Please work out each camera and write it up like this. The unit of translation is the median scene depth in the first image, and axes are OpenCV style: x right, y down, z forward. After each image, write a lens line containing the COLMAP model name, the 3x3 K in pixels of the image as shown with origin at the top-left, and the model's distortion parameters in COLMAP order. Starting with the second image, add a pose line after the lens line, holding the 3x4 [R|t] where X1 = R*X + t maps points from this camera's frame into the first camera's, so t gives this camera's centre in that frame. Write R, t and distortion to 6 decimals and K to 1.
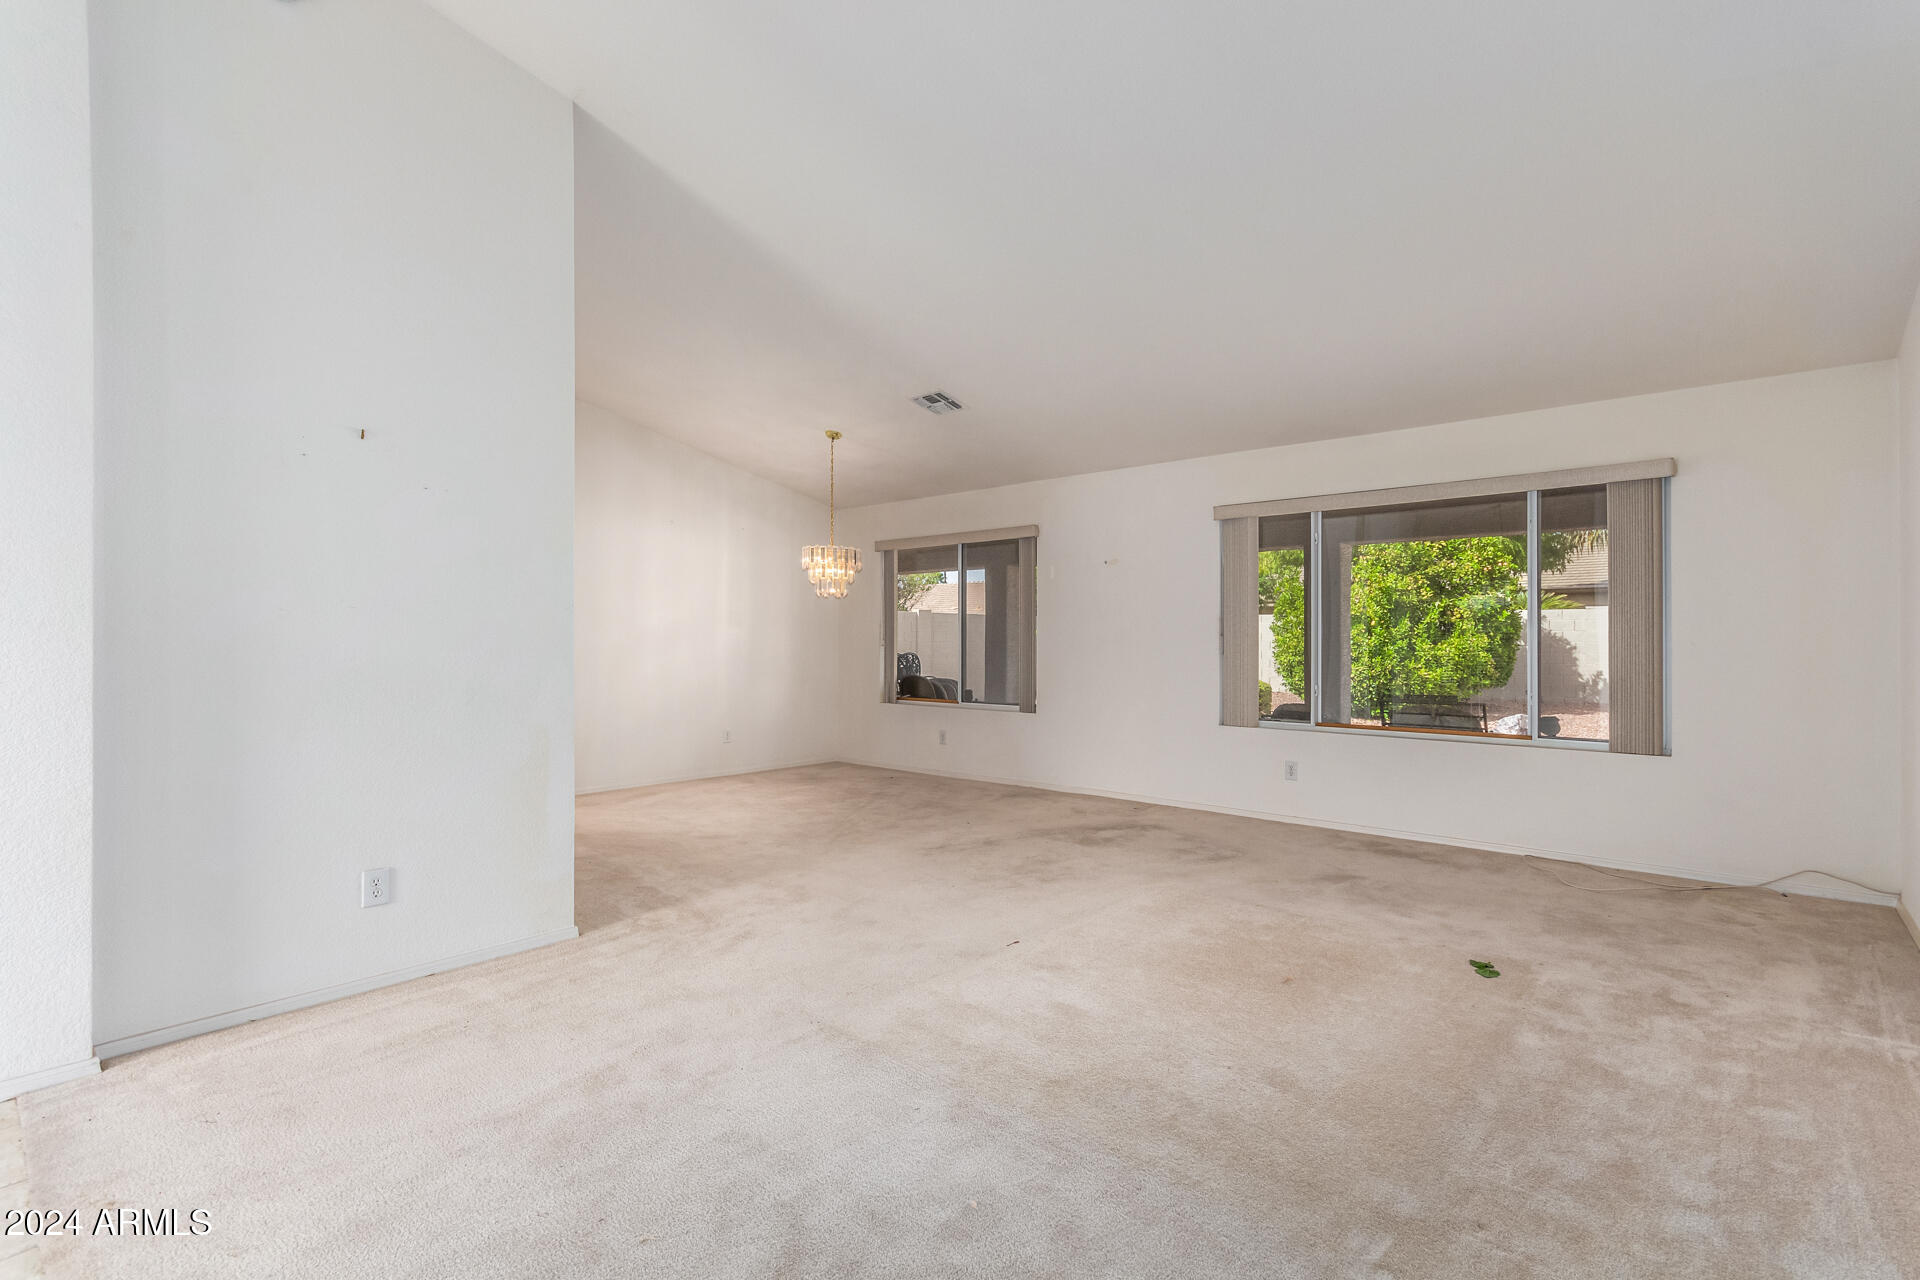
lens RADIAL K [[887.9, 0, 953.2], [0, 887.9, 636.9], [0, 0, 1]] dist [0.002399, 0.000460]
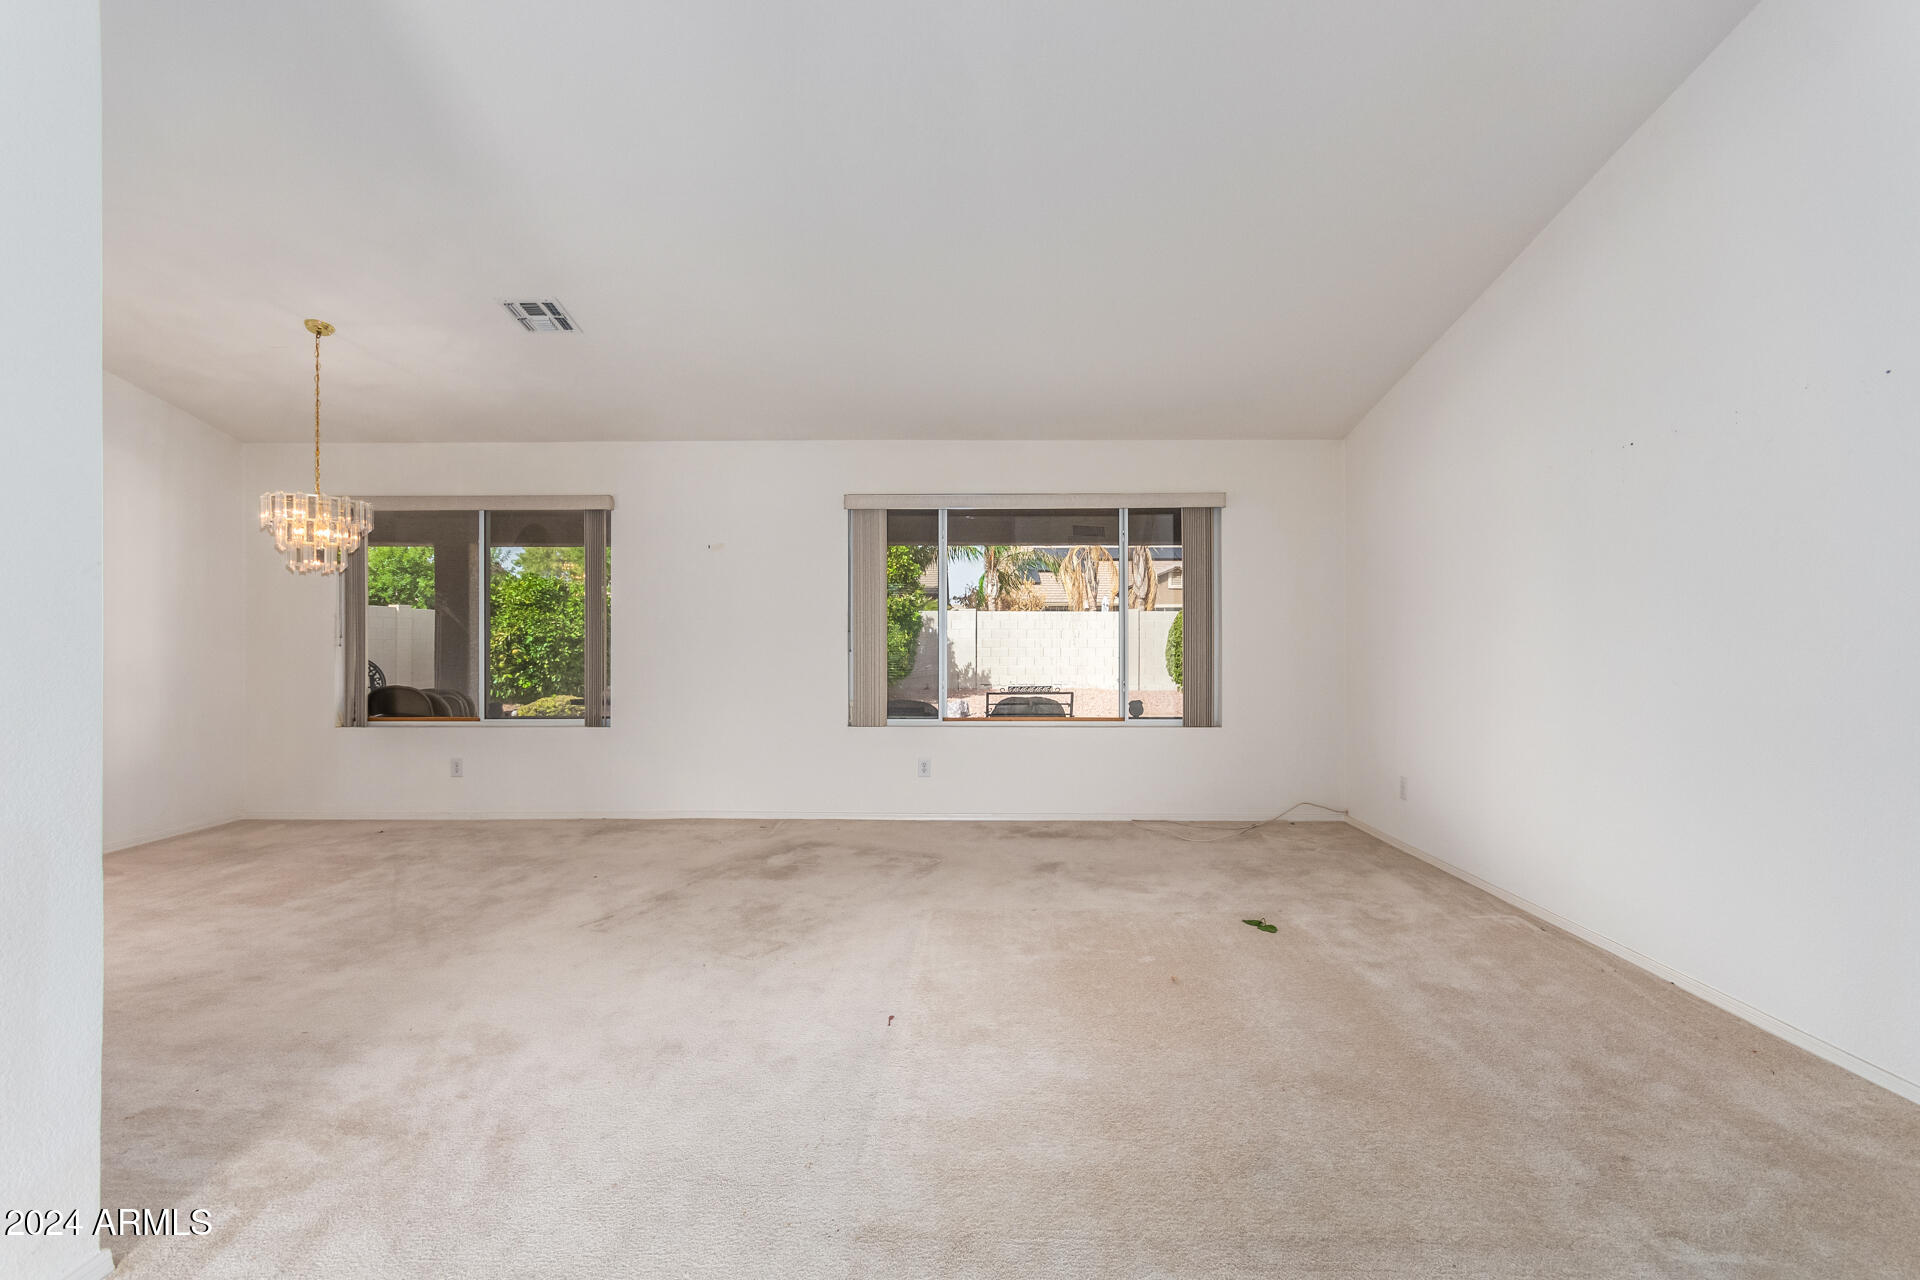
lens RADIAL K [[887.9, 0, 953.2], [0, 887.9, 636.9], [0, 0, 1]] dist [0.002399, 0.000460]
pose [[0.759126, -0.002144, 0.650940, -0.234011], [-0.000303, 0.999993, 0.003647, 0.000297], [-0.650943, -0.002966, 0.759121, 0.210985]]
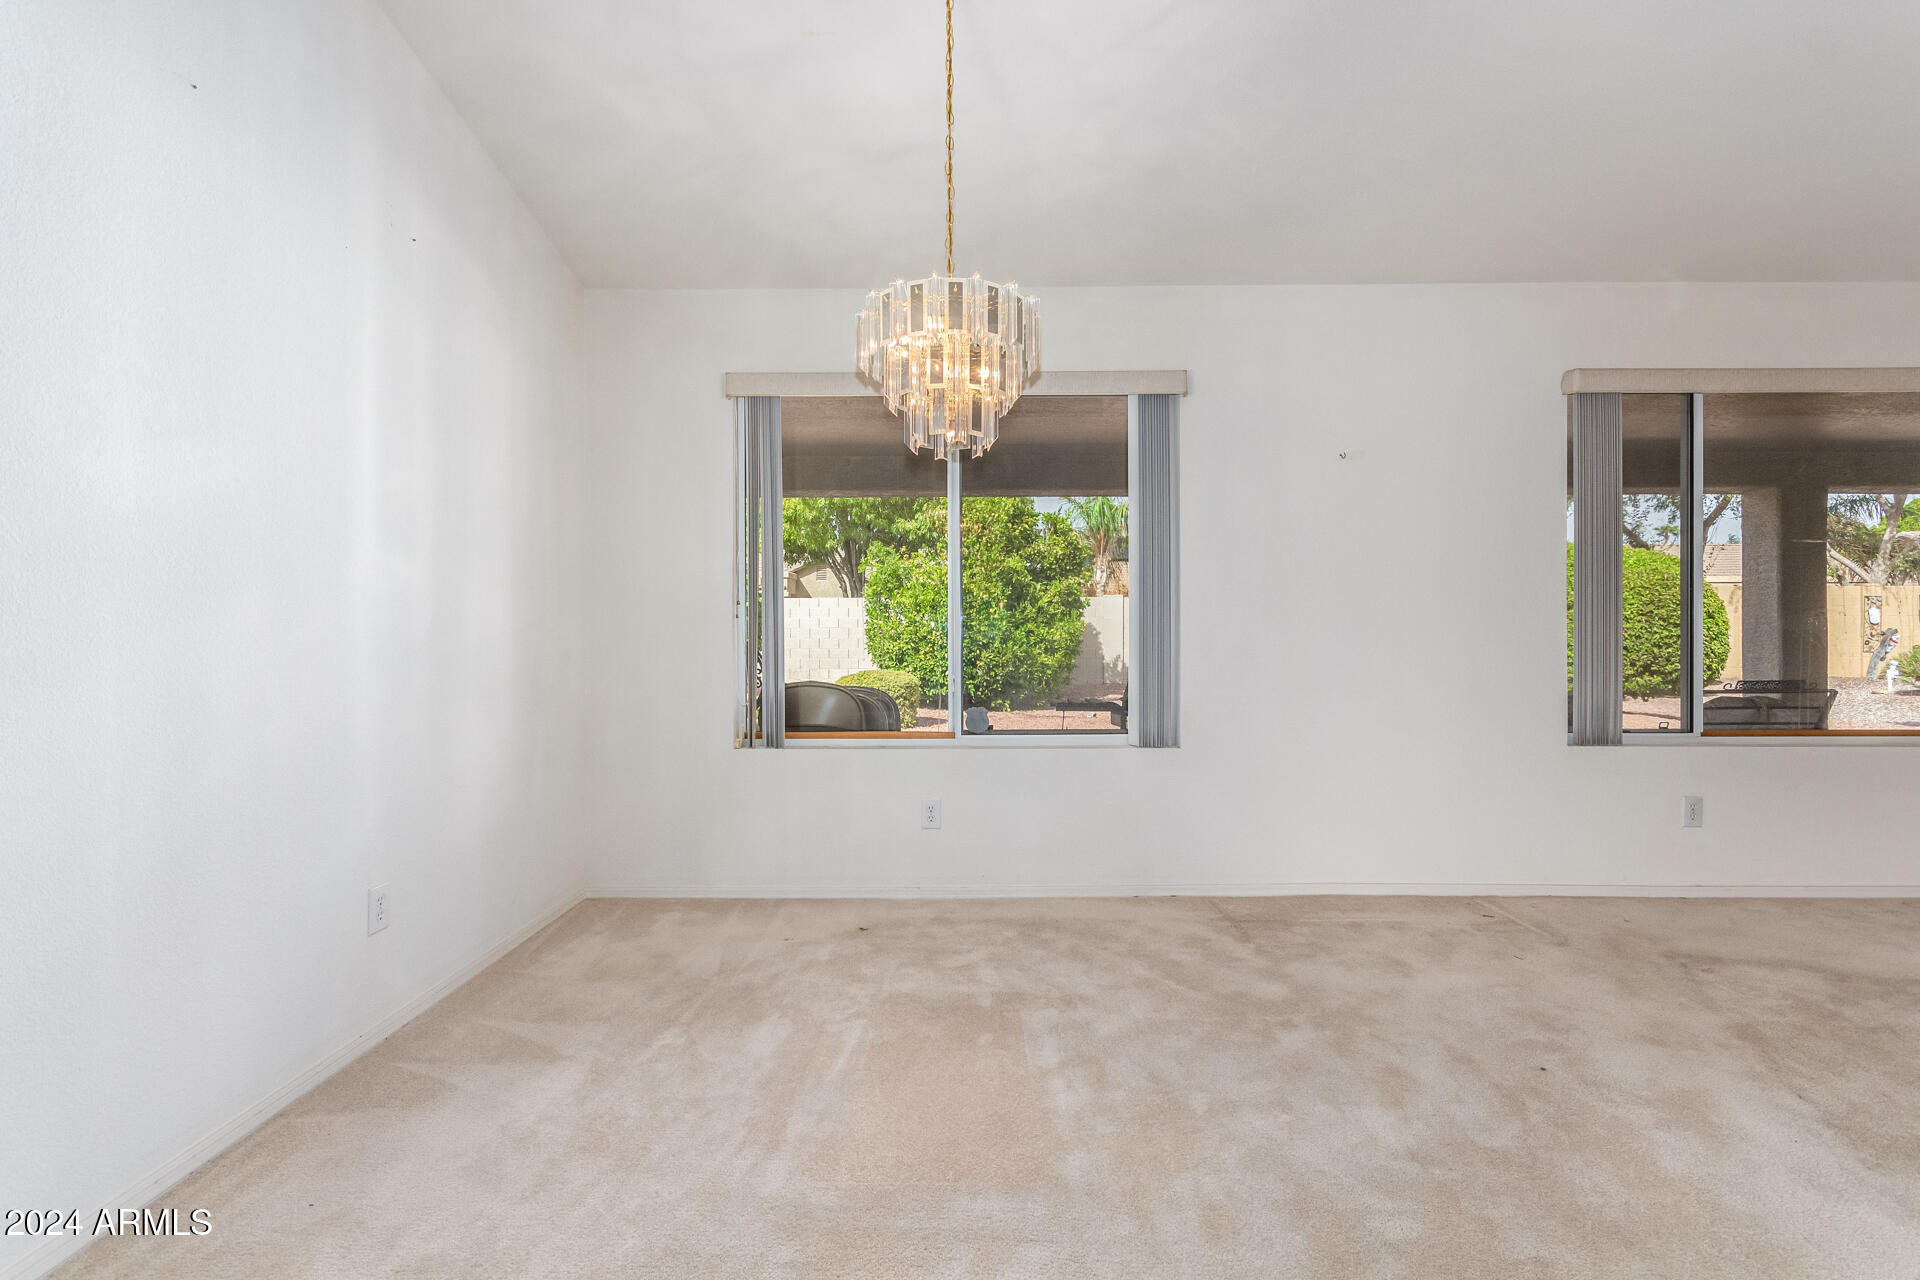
lens RADIAL K [[873.7, 0, 939.0], [0, 873.7, 636.8], [0, 0, 1]] dist [0.002973, 0.000562]
pose [[0.750786, -0.006688, 0.660511, -0.400054], [0.002480, 0.999970, 0.007307, 0.022497], [-0.660541, -0.003848, 0.750780, 0.849914]]
